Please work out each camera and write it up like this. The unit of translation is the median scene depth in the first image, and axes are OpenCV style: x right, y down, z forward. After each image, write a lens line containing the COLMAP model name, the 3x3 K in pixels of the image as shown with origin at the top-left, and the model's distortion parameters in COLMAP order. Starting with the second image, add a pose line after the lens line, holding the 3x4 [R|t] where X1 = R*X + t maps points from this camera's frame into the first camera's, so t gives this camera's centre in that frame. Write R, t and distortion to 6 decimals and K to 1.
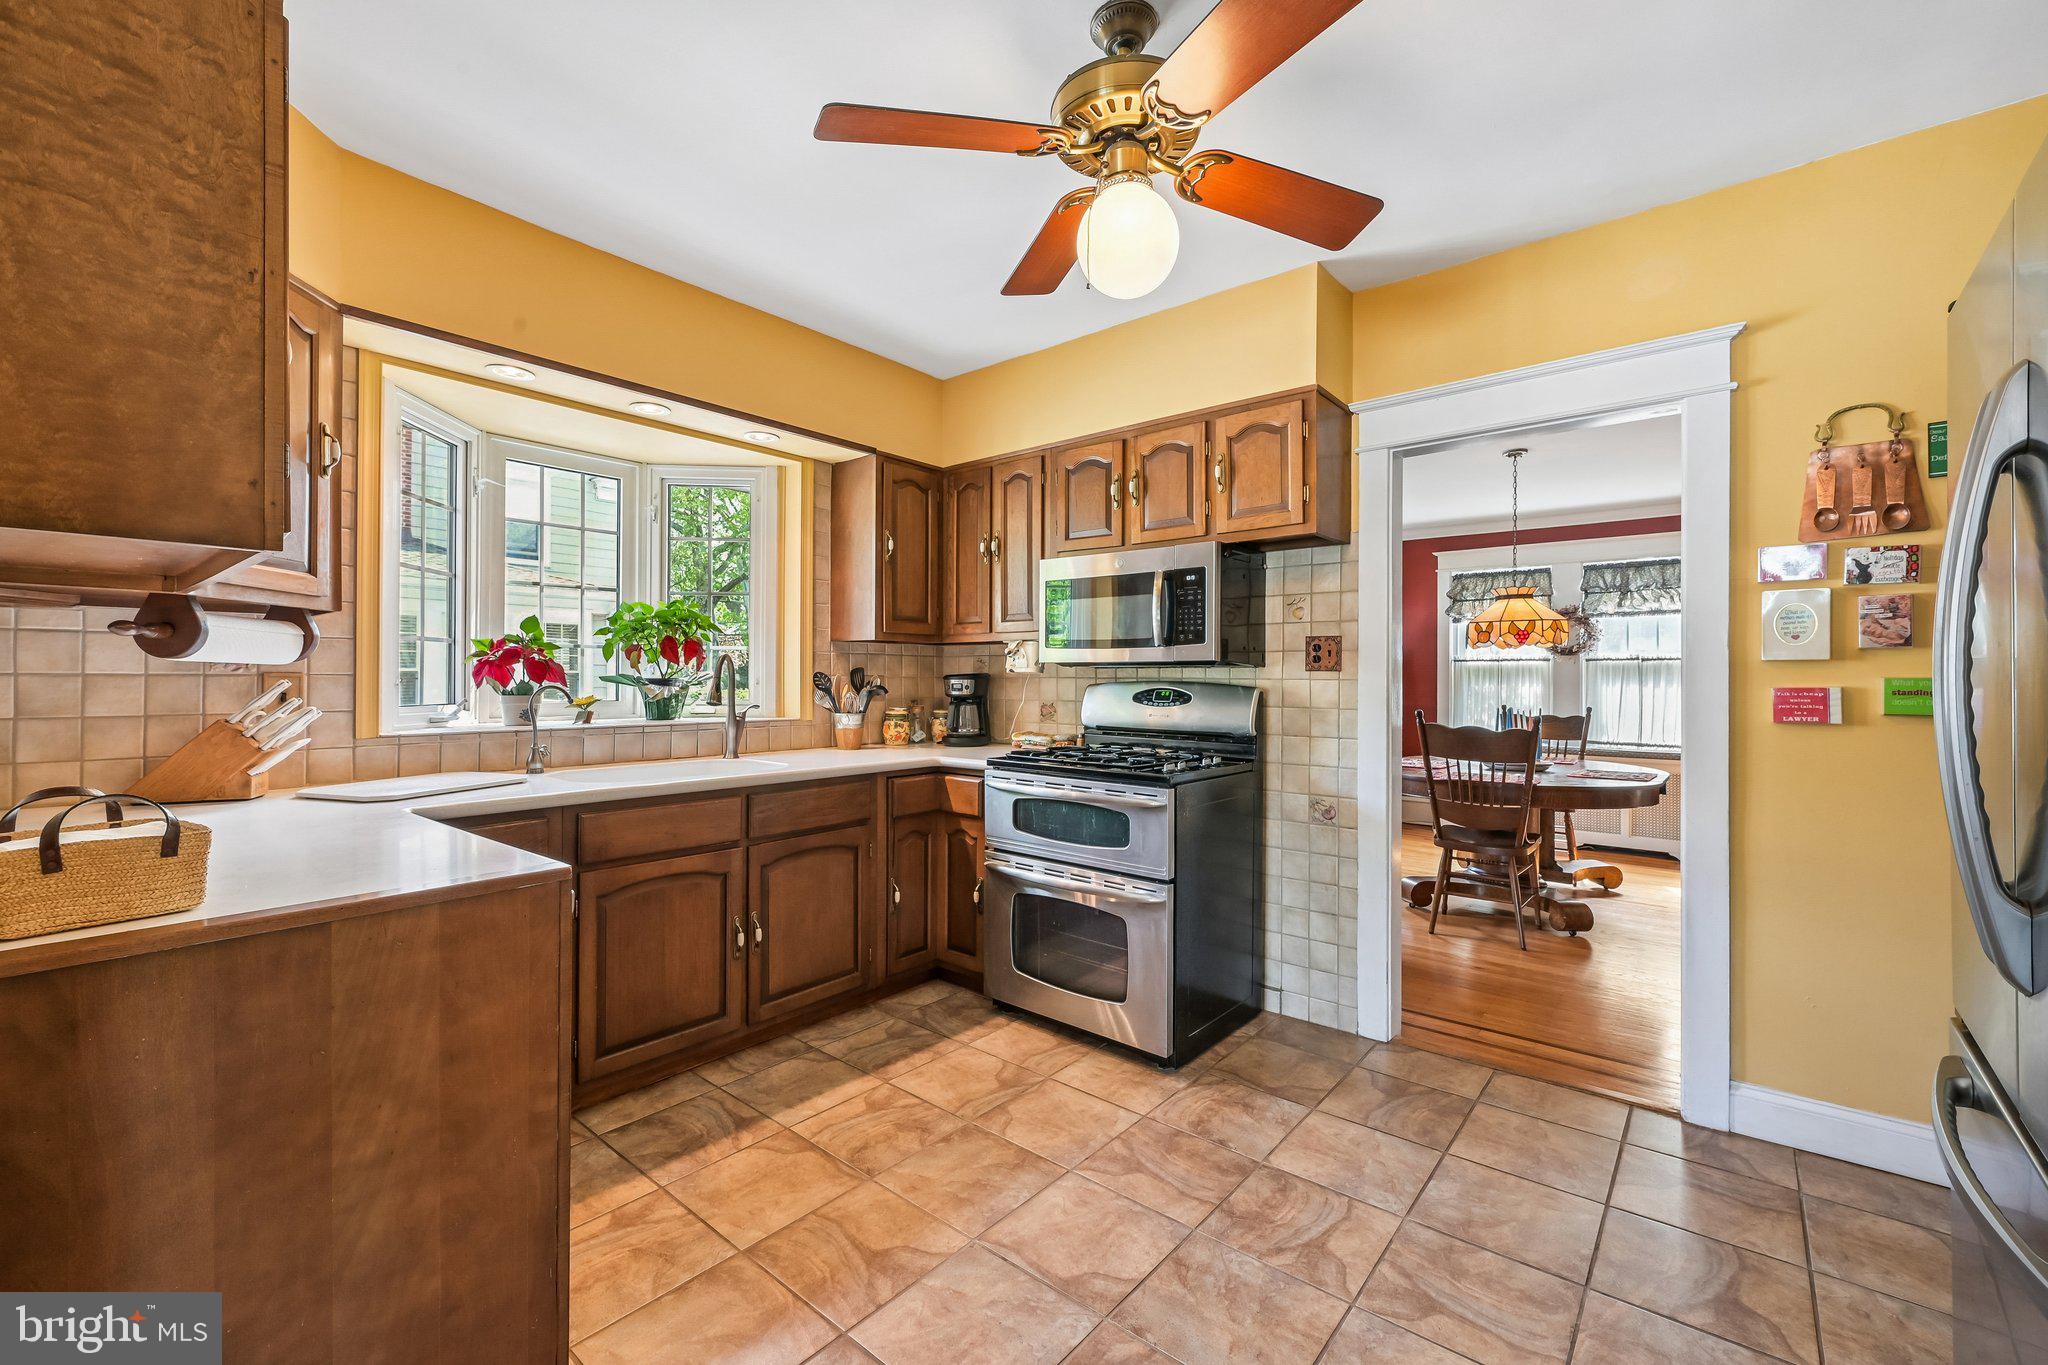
lens RADIAL K [[833.8, 0, 1045.0], [0, 833.8, 672.8], [0, 0, 1]] dist [0.000950, -0.000240]
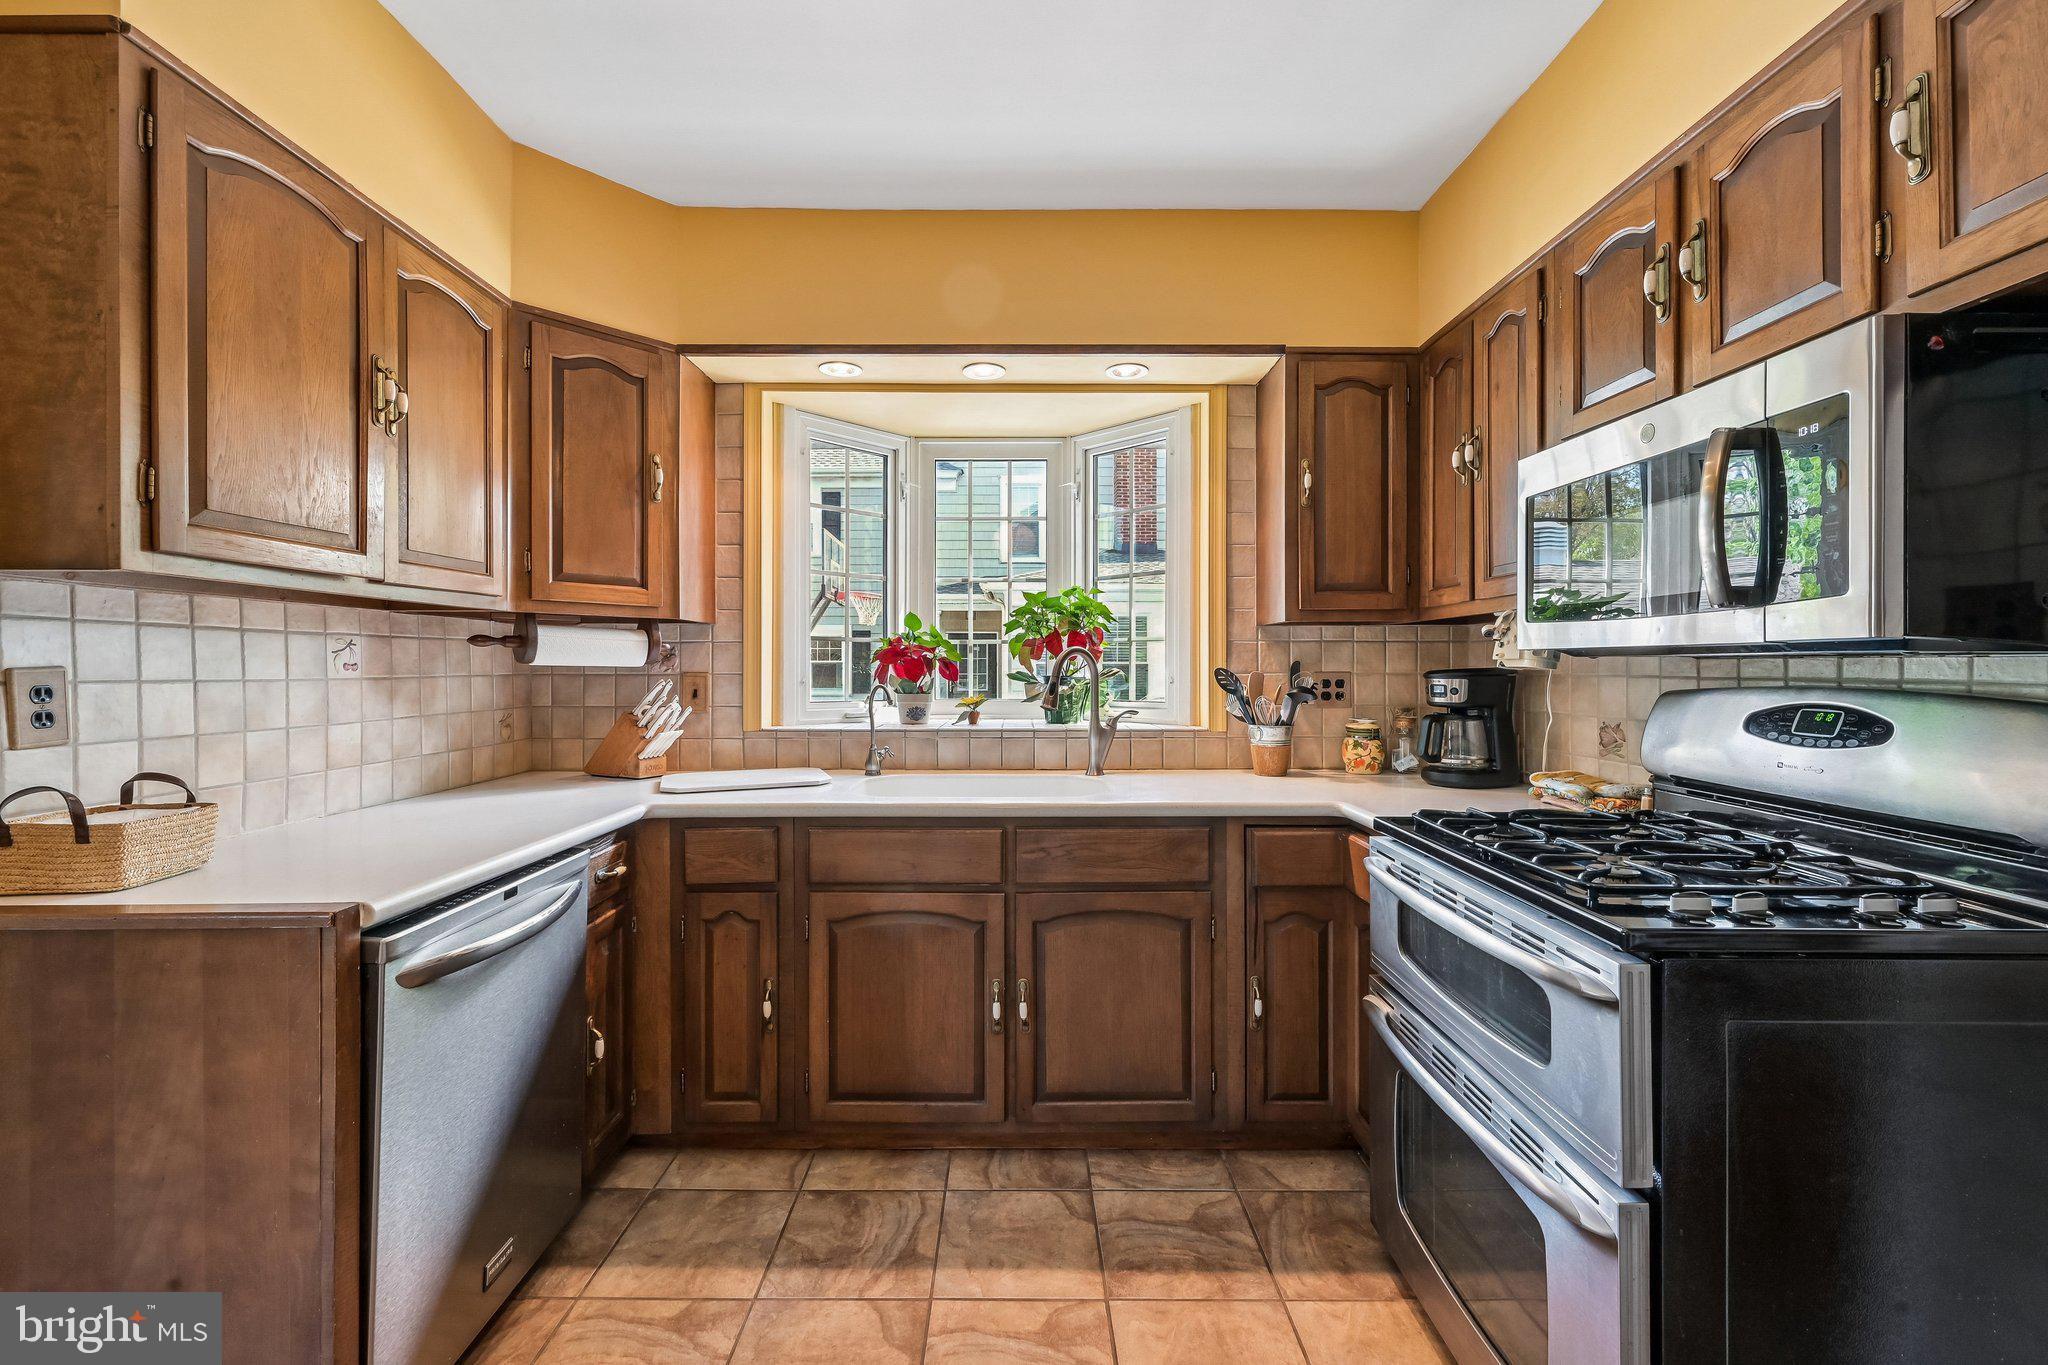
lens RADIAL K [[859.7, 0, 1023.3], [0, 859.7, 663.4], [0, 0, 1]] dist [-0.001075, 0.000621]
pose [[0.636988, -0.006518, -0.770846, 0.273291], [0.007471, 0.999969, -0.002282, -0.006055], [0.770837, -0.004305, 0.637017, 0.493757]]
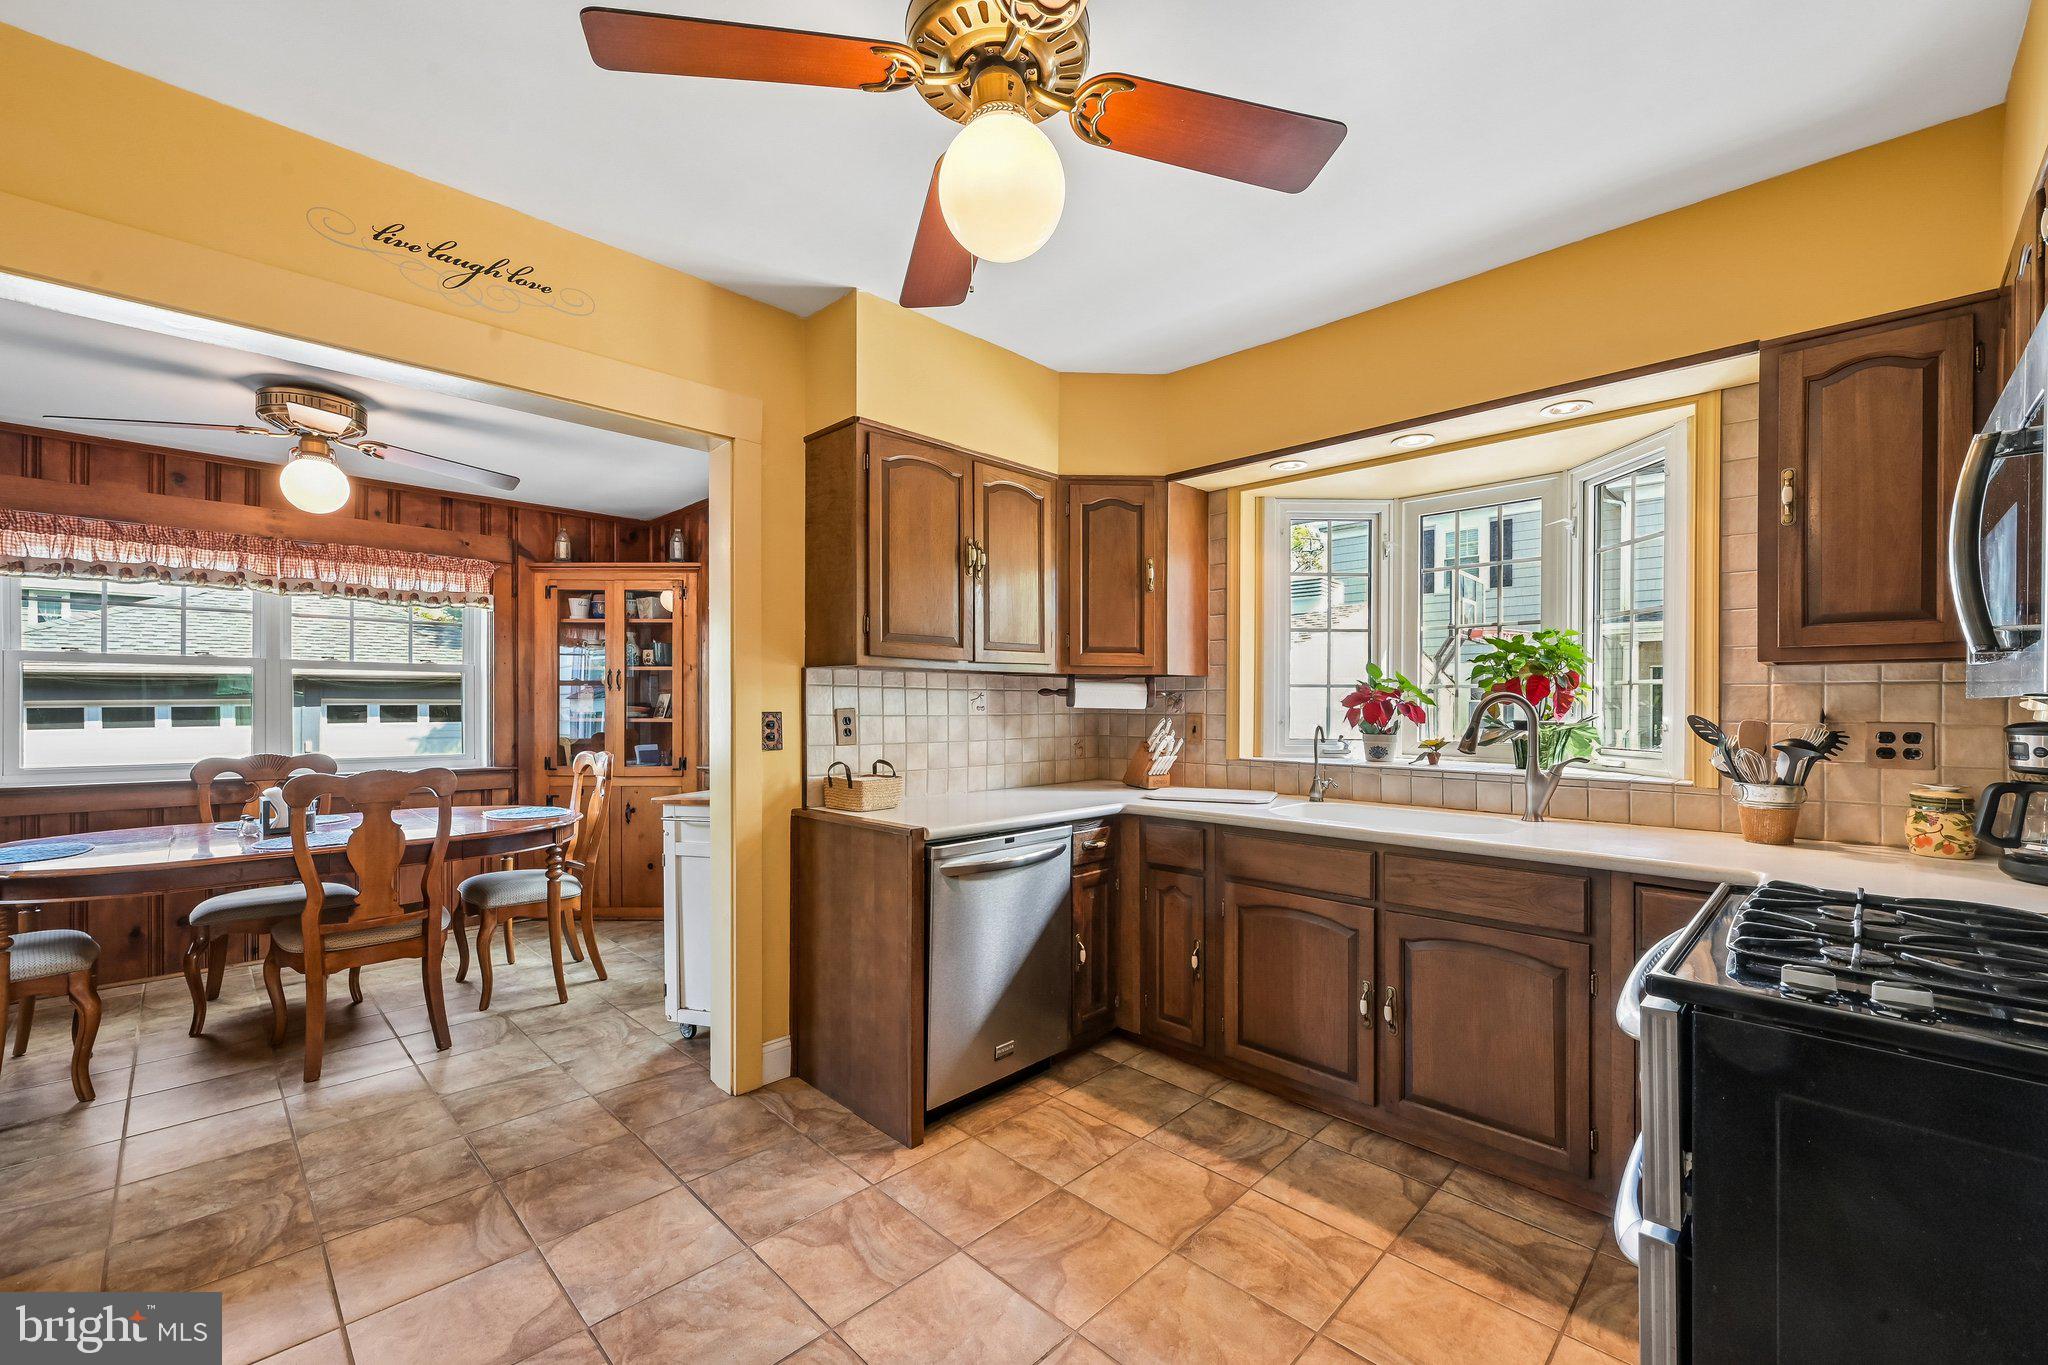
lens RADIAL K [[833.8, 0, 1021.7], [0, 833.8, 705.9], [0, 0, 1]] dist [0.000950, -0.000240]
pose [[-0.090256, -0.000139, -0.995919, 0.571679], [0.001427, 0.999999, -0.000269, -0.012027], [0.995918, -0.001446, -0.090256, 0.694129]]
